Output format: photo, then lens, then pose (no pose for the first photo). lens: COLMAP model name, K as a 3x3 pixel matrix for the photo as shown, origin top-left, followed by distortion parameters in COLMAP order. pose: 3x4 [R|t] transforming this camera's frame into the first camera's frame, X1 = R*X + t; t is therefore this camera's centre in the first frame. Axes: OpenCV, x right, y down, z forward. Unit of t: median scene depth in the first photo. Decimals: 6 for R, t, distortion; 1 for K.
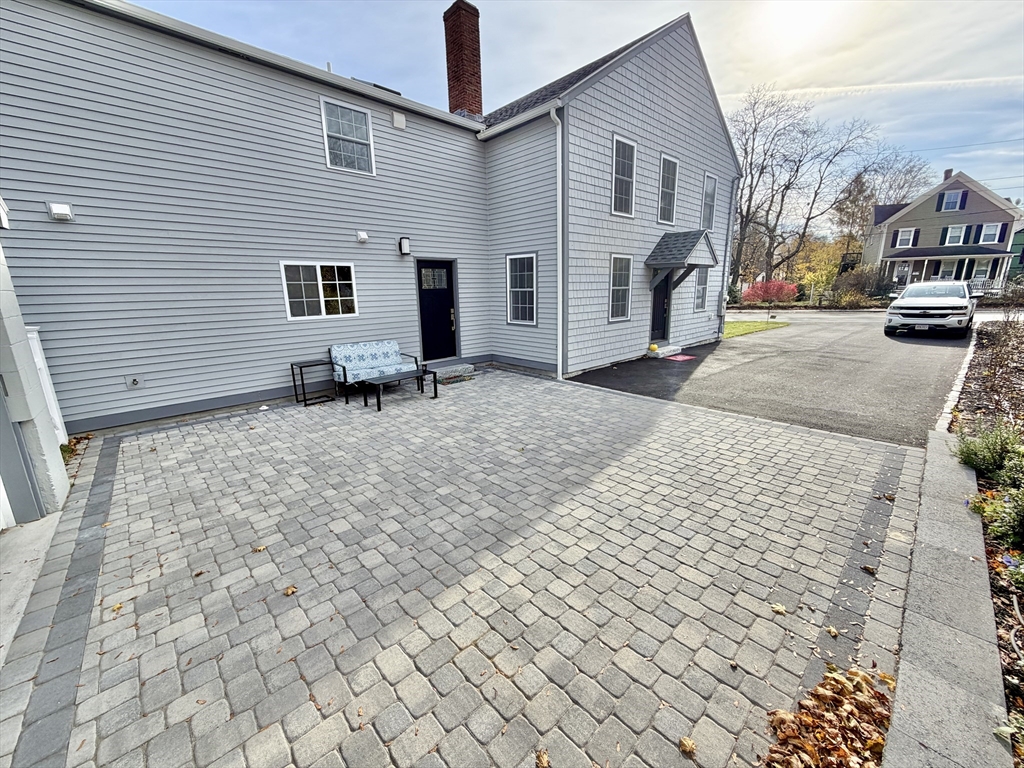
lens RADIAL K [[407.7, 0, 510.2], [0, 407.7, 382.7], [0, 0, 1]] dist [0.002697, -0.000361]
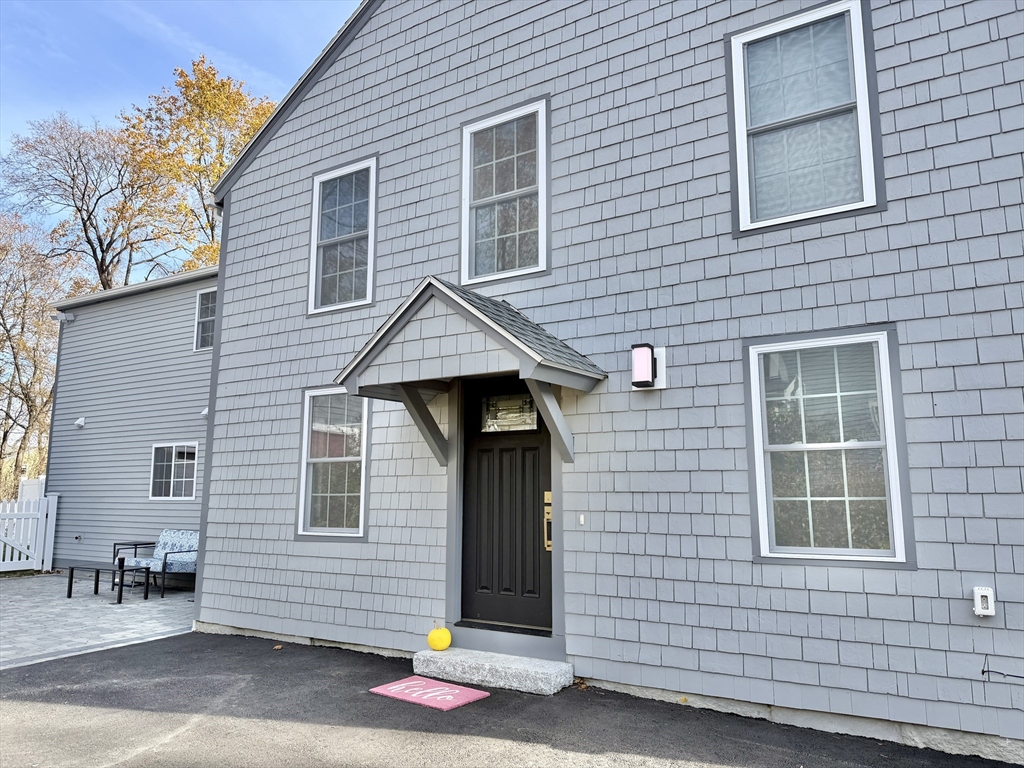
lens RADIAL K [[728.5, 0, 510.4], [0, 728.5, 386.0], [0, 0, 1]] dist [0.062604, -0.092992]
pose [[0.253497, -0.126510, -0.959028, 1.128725], [-0.224867, 0.956546, -0.185621, -0.216480], [0.940837, 0.262708, 0.214033, 1.041813]]
